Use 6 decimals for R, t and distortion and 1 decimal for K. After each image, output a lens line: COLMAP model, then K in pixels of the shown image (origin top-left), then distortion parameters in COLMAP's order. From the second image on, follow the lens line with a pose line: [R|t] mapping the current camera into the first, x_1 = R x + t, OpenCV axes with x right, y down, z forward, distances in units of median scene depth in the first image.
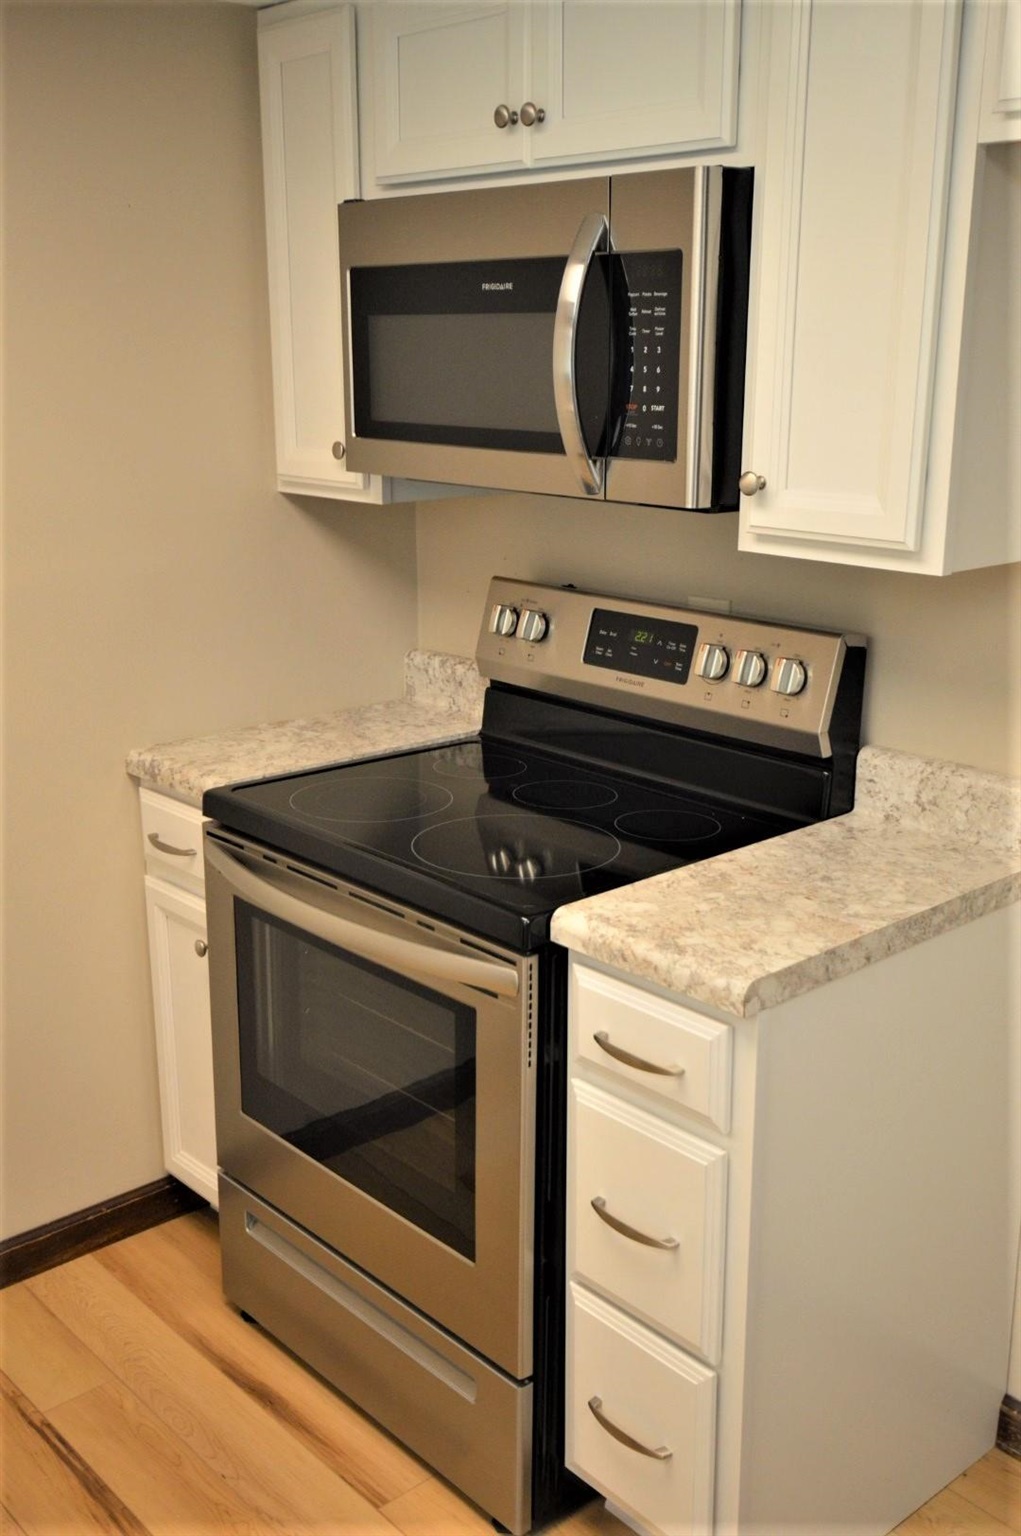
lens RADIAL K [[1562.7, 0, 510.5], [0, 1562.7, 768.0], [0, 0, 1]] dist [0.016088, -0.007960]
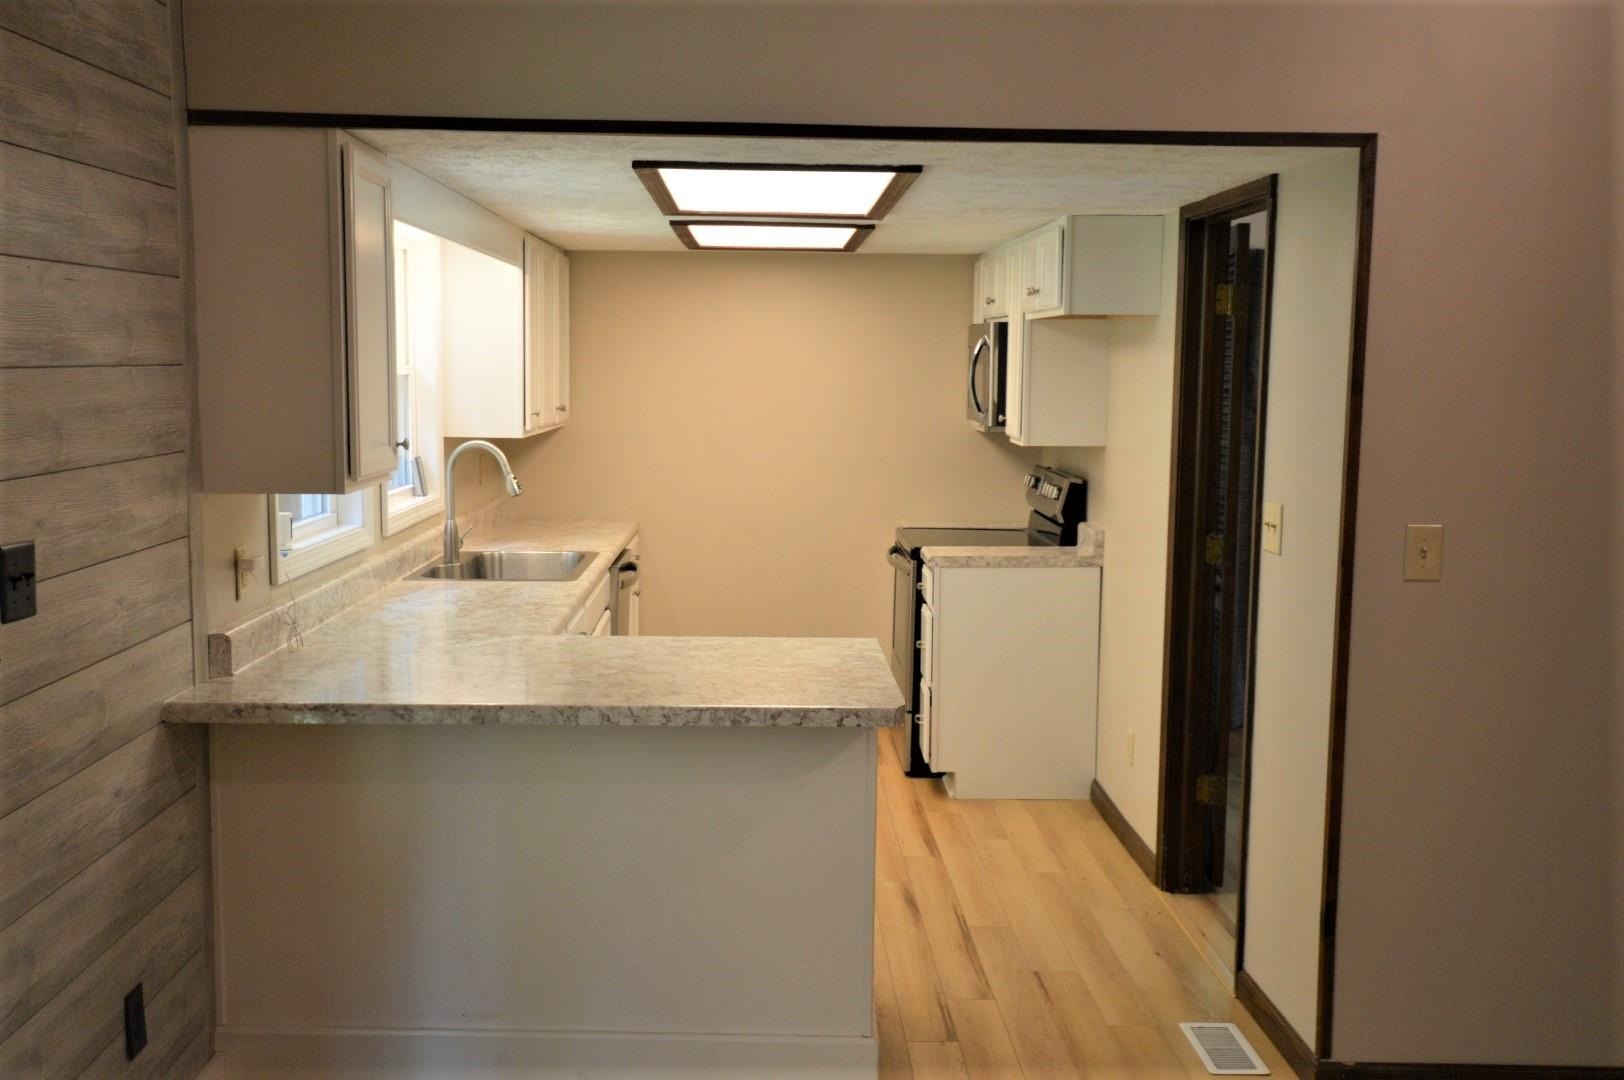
lens RADIAL K [[1652.2, 0, 812.0], [0, 1652.2, 540.0], [0, 0, 1]] dist [0.016088, -0.007960]
pose [[0.762635, 0.083075, -0.641473, 1.712165], [-0.183322, 0.978815, -0.091186, 0.362349], [0.620308, 0.187138, 0.761707, -1.443185]]
